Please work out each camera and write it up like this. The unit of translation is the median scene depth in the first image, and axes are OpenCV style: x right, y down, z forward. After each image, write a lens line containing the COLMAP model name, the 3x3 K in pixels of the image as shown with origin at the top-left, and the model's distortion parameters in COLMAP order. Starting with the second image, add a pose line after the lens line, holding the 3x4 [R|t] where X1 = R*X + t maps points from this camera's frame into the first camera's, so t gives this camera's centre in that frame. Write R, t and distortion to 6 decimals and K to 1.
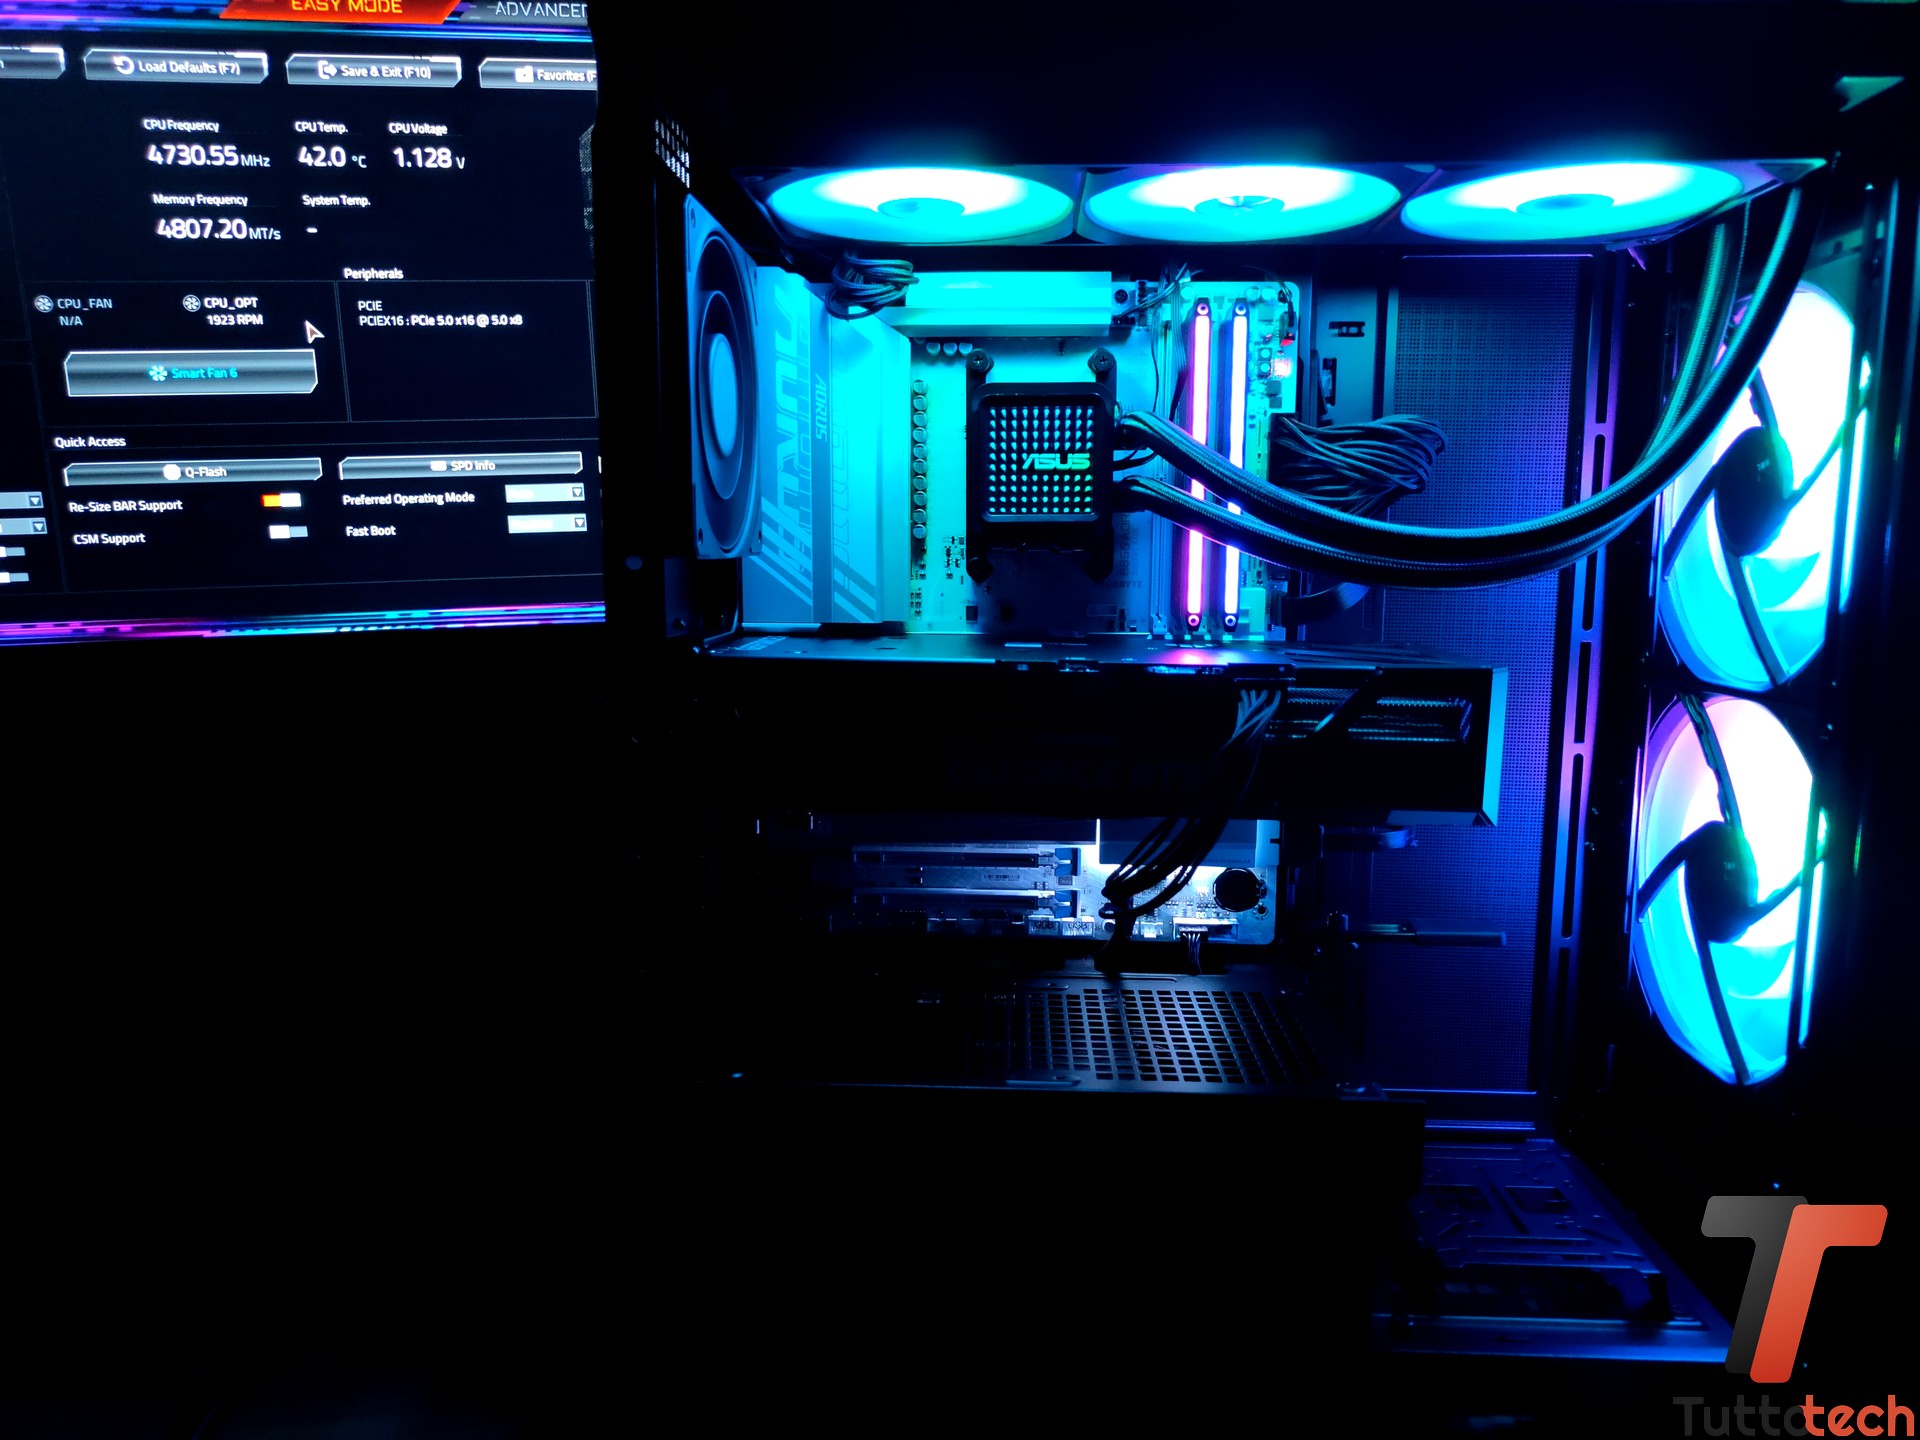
lens RADIAL K [[1375.0, 0, 960.0], [0, 1375.0, 720.0], [0, 0, 1]] dist [0.005505, -0.002790]
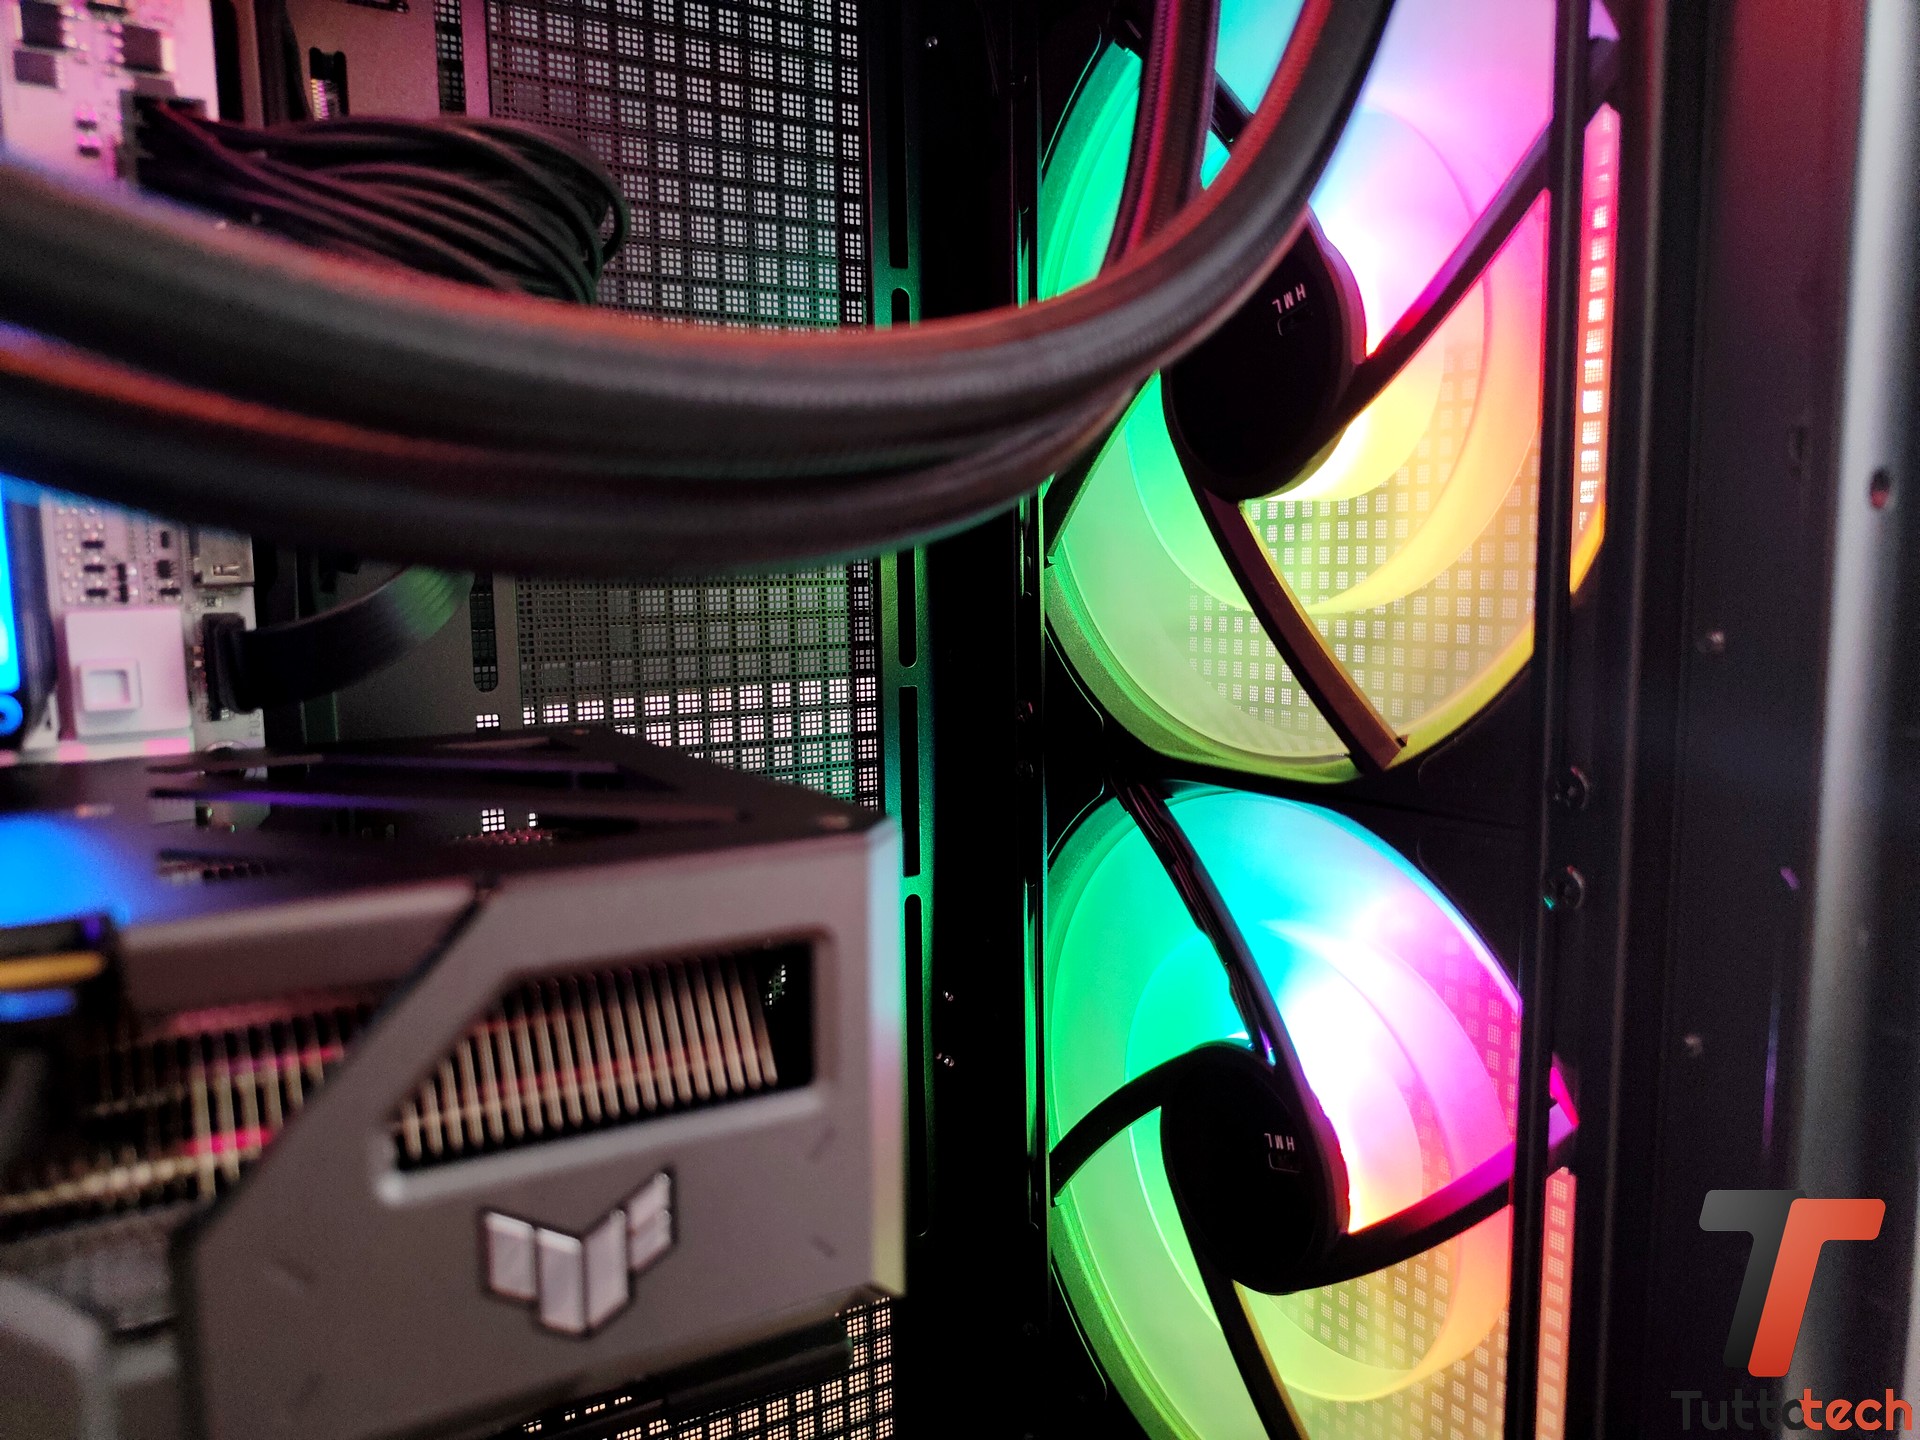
lens RADIAL K [[1375.0, 0, 960.0], [0, 1375.0, 720.0], [0, 0, 1]] dist [0.005505, -0.002790]
pose [[0.830900, -0.081576, 0.550410, 0.194361], [0.095304, 0.995442, 0.003663, -0.048532], [-0.548200, 0.049412, 0.834887, 0.596580]]
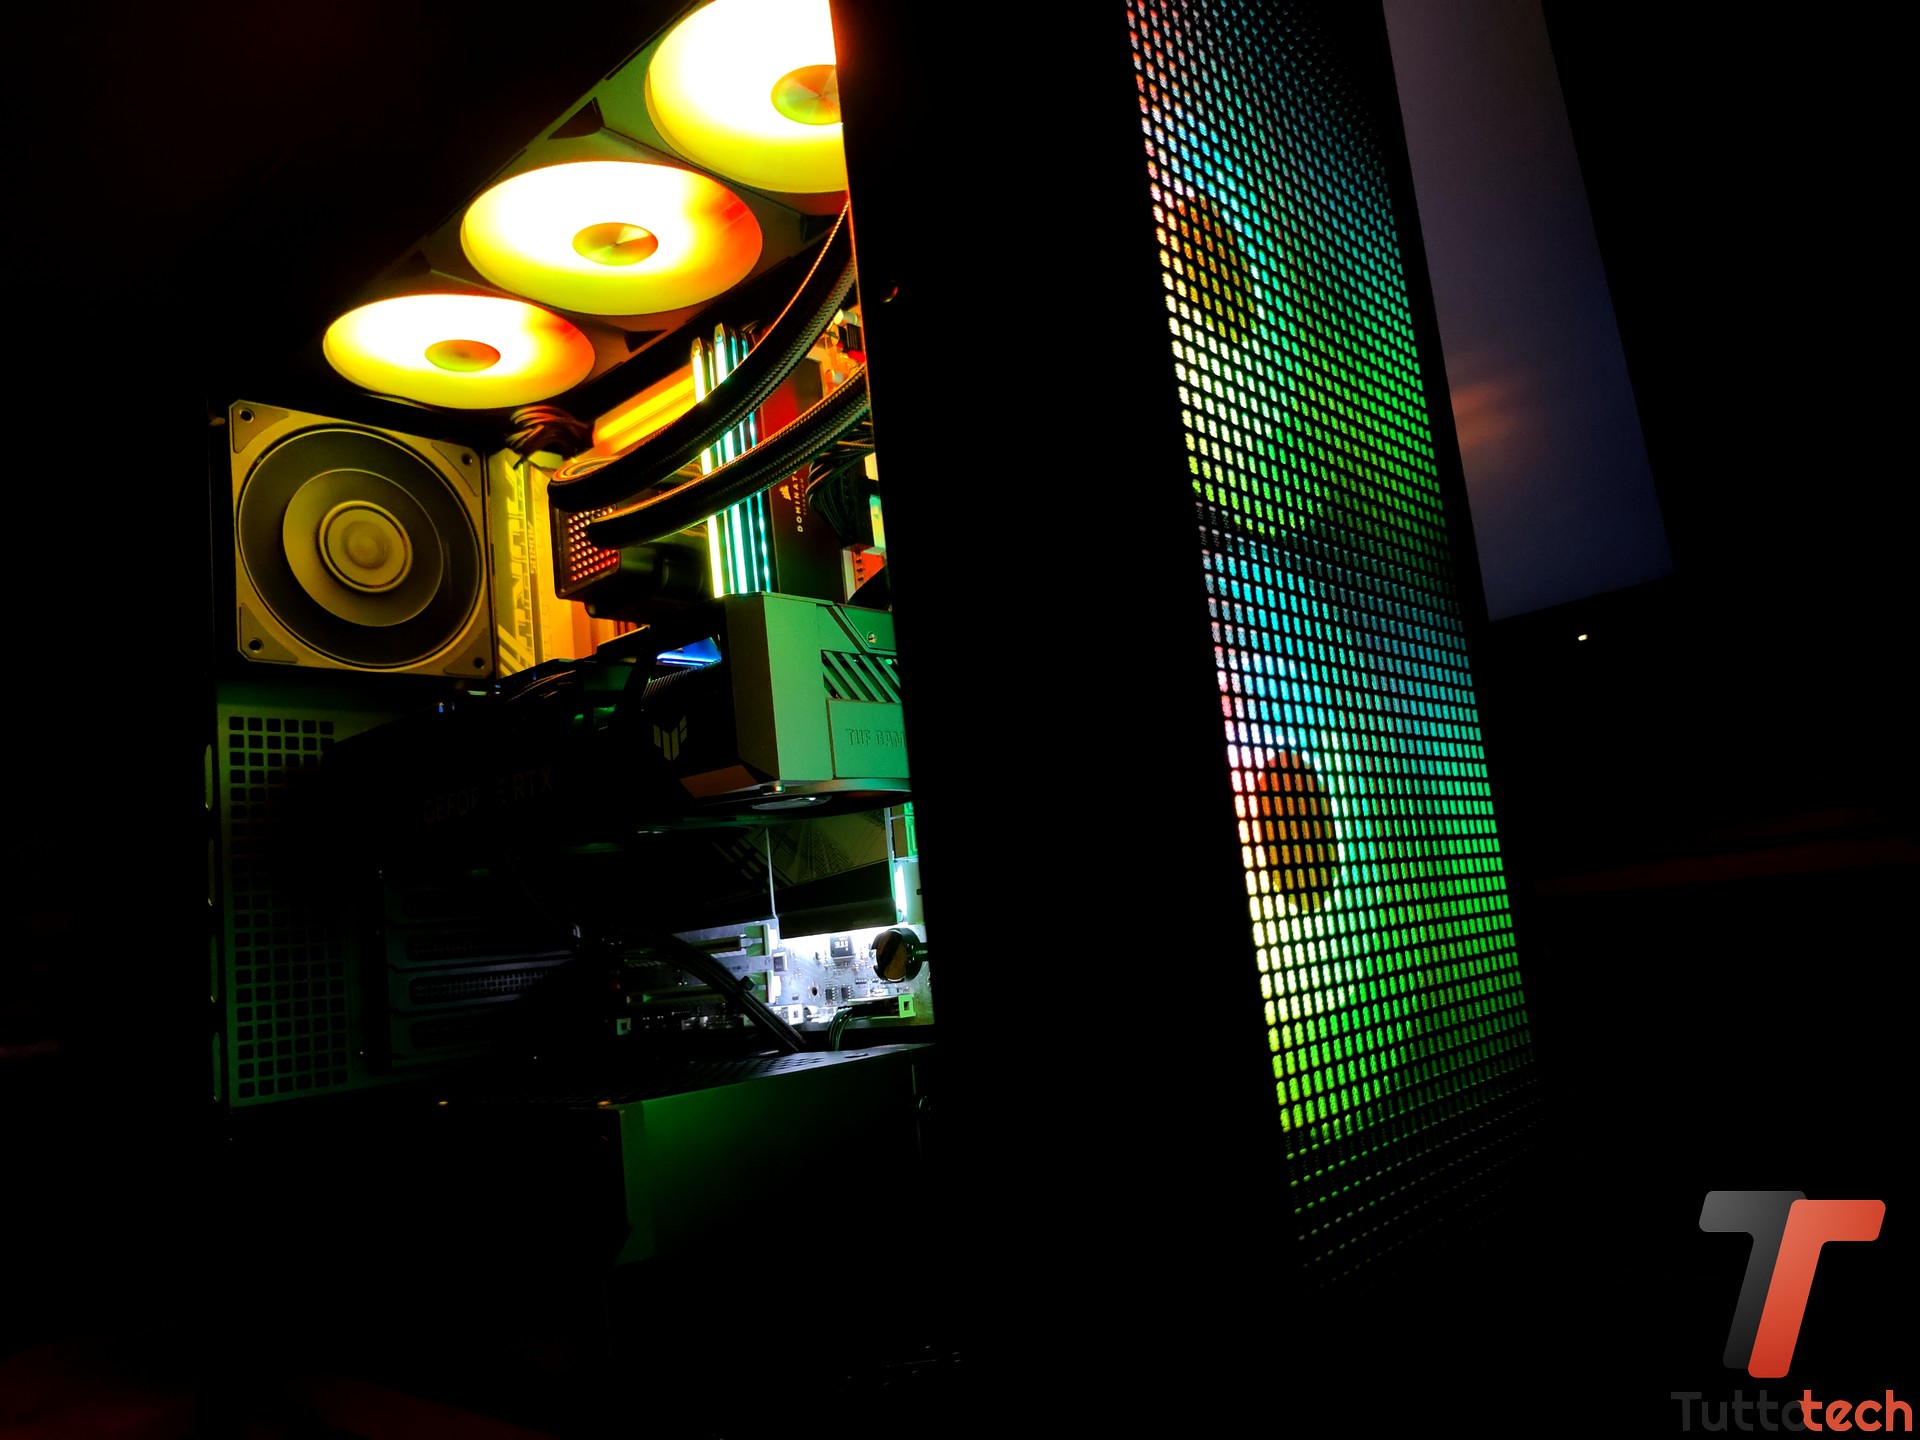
lens RADIAL K [[1375.0, 0, 960.0], [0, 1375.0, 720.0], [0, 0, 1]] dist [0.005505, -0.002790]
pose [[0.767692, -0.187708, -0.612711, 0.823021], [0.026121, 0.964509, -0.262755, 0.217928], [0.640286, 0.185710, 0.745349, 0.373917]]
